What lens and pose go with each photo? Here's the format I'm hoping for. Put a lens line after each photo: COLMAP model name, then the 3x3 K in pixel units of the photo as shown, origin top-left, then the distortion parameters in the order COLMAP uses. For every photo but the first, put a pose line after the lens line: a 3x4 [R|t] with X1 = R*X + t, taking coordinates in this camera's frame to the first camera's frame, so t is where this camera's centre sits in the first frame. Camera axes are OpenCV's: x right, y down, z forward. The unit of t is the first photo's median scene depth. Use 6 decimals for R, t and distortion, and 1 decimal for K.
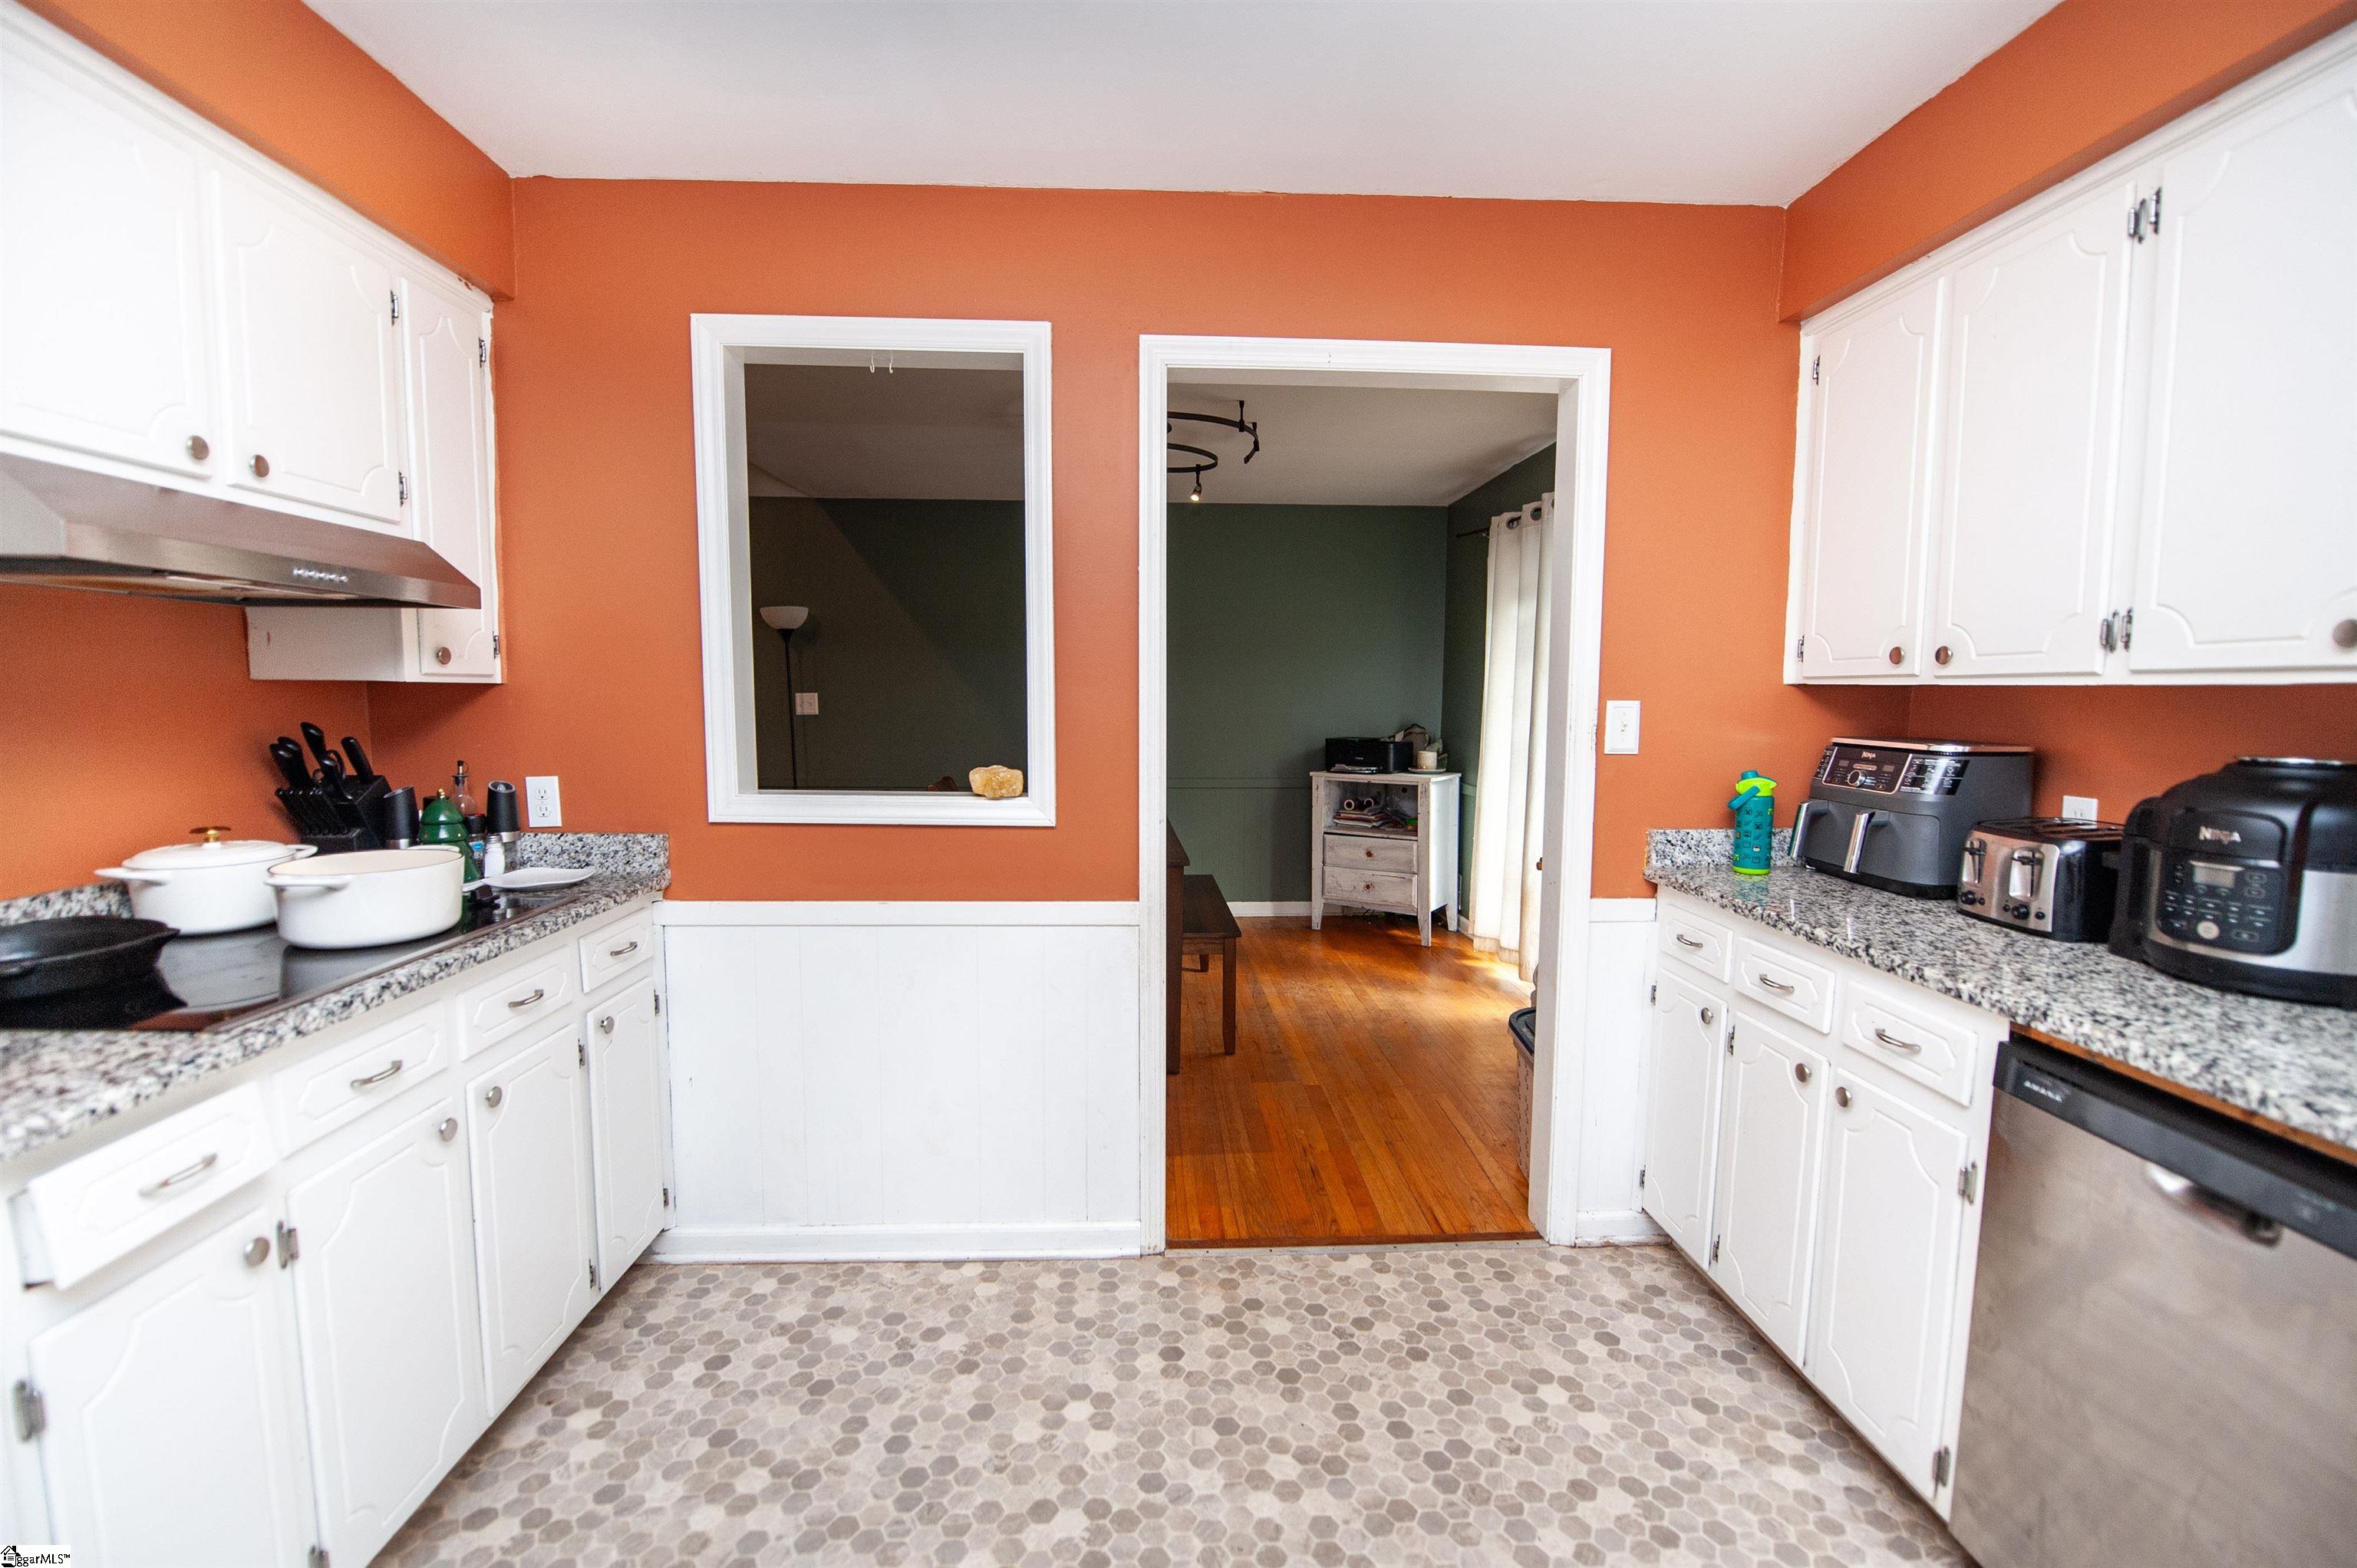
lens RADIAL K [[976.9, 0, 1181.7], [0, 976.9, 787.3], [0, 0, 1]] dist [-0.024182, -0.000243]
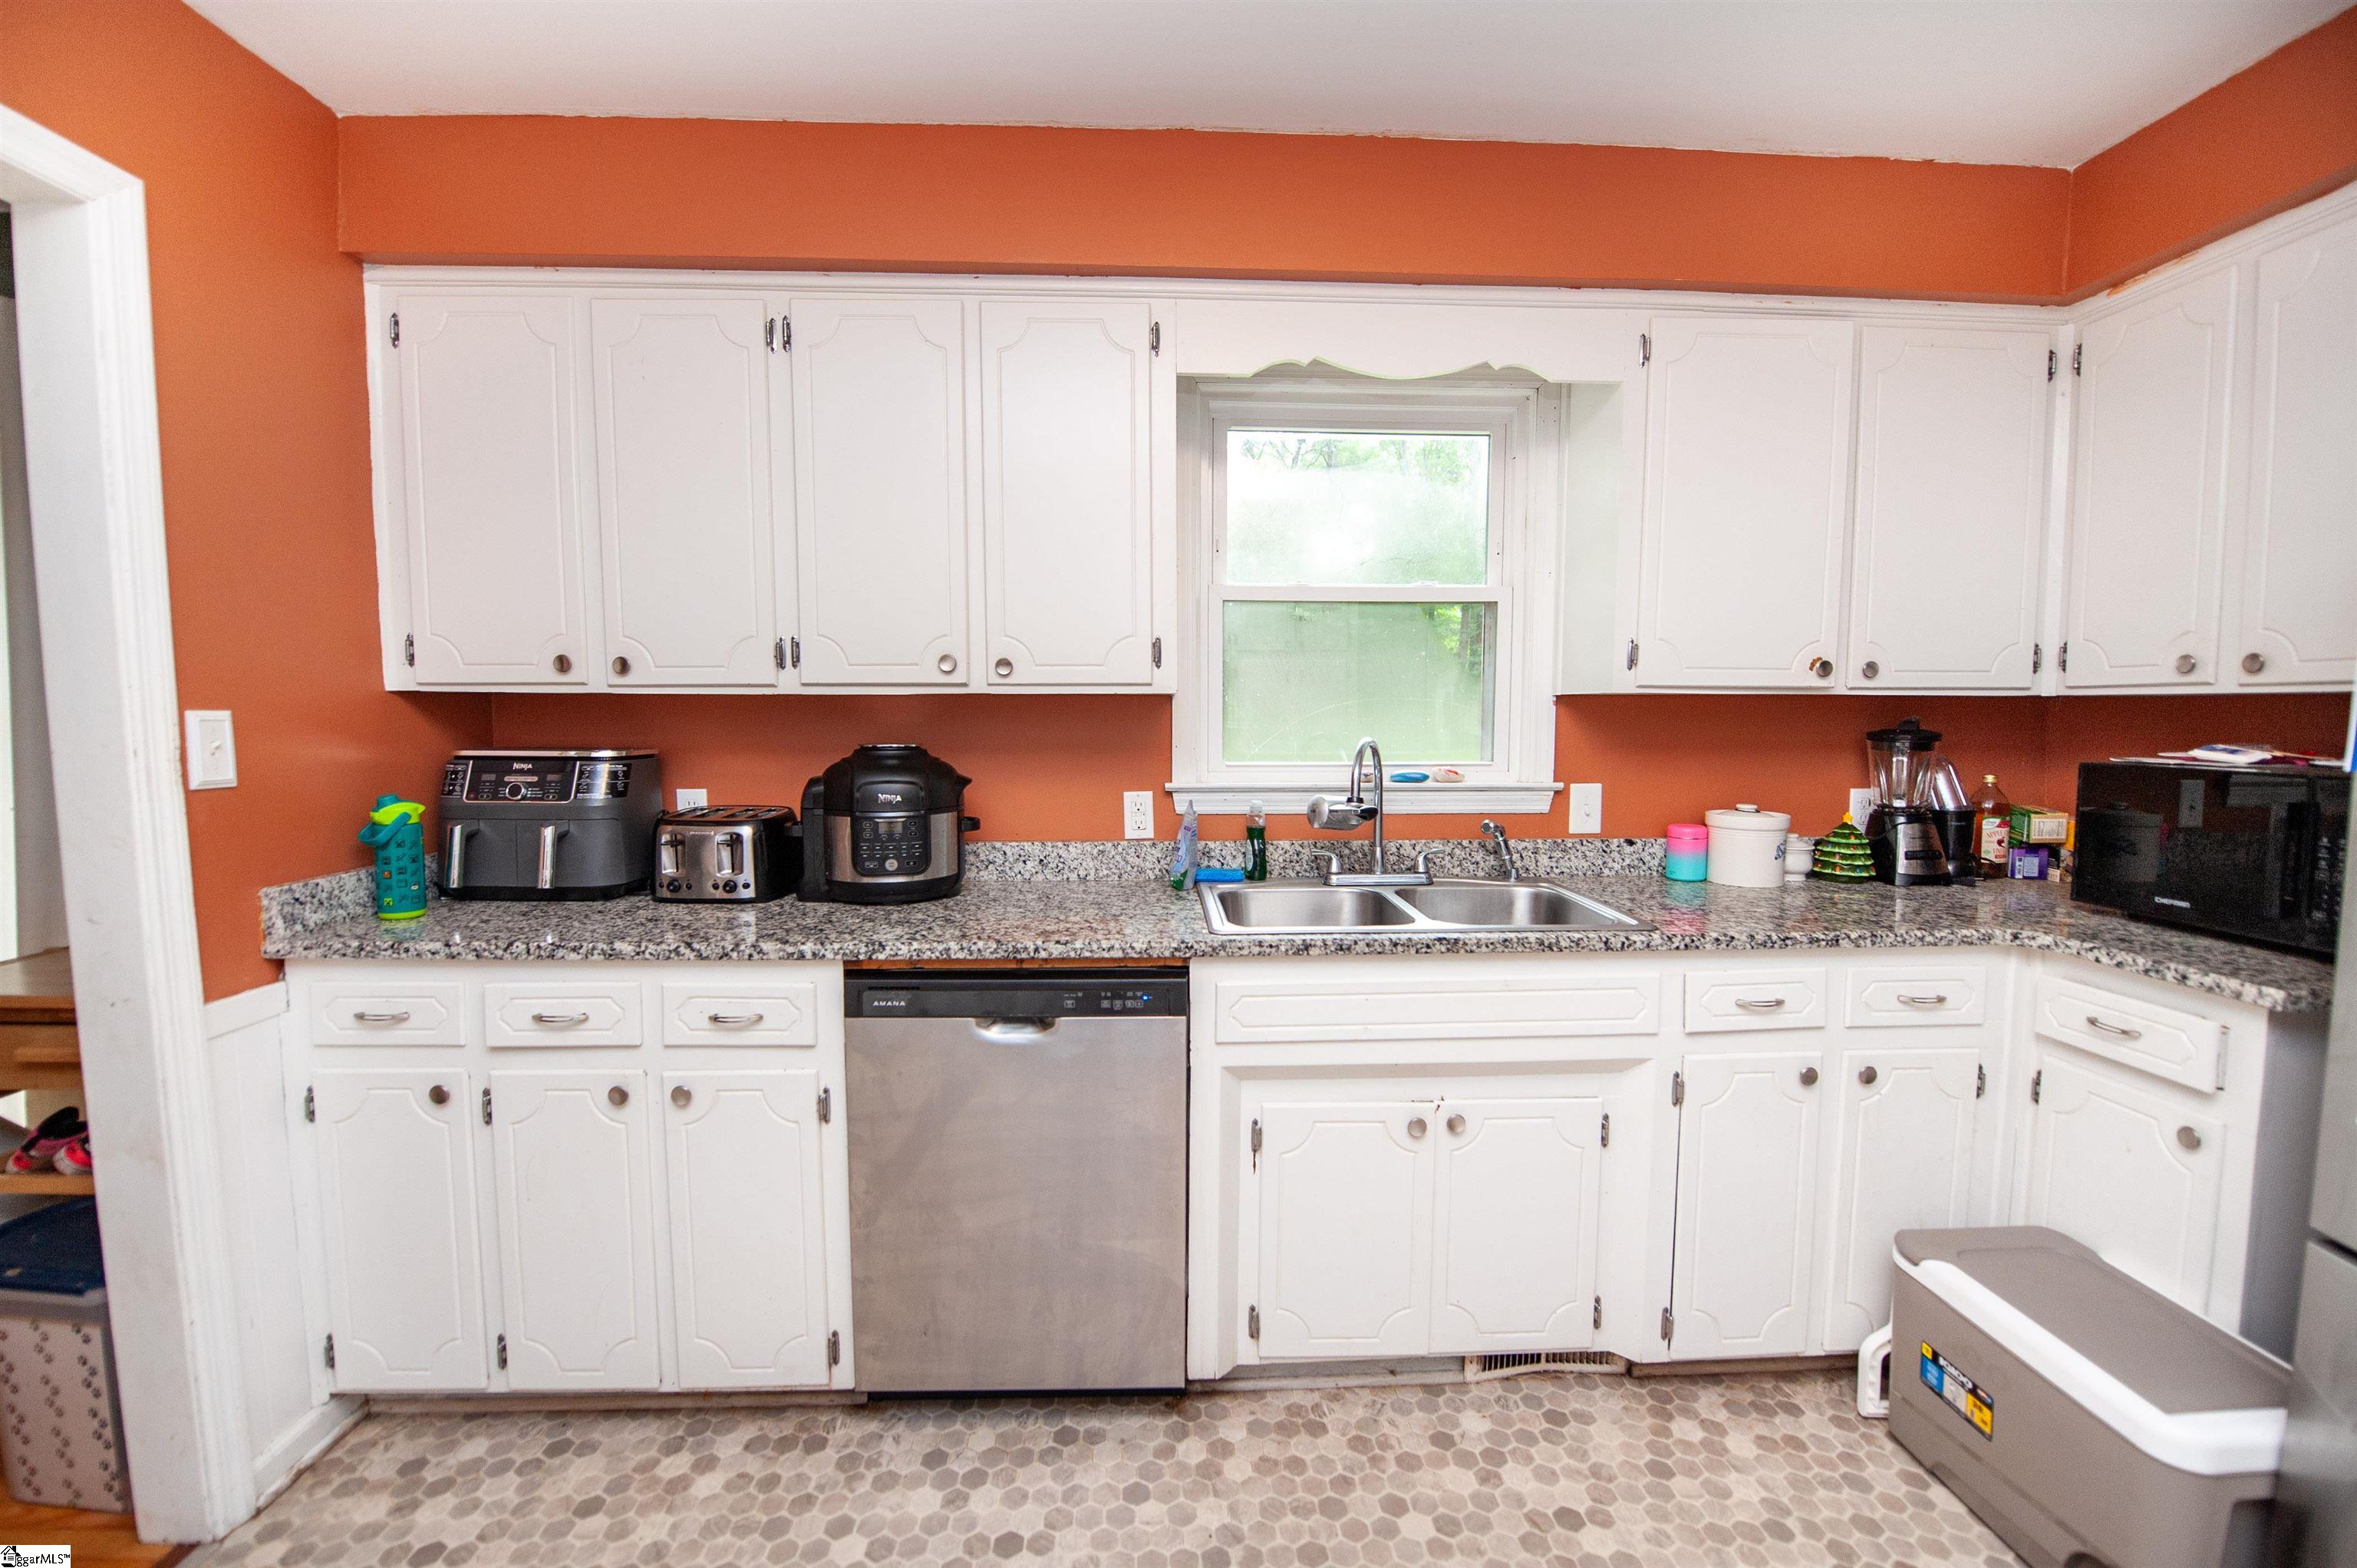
lens RADIAL K [[976.9, 0, 1181.7], [0, 976.9, 787.3], [0, 0, 1]] dist [-0.024182, -0.000243]
pose [[-0.003080, -0.077068, 0.997021, -0.263788], [0.093457, 0.992640, 0.077018, -0.026809], [-0.995619, 0.093416, 0.004146, 0.371407]]
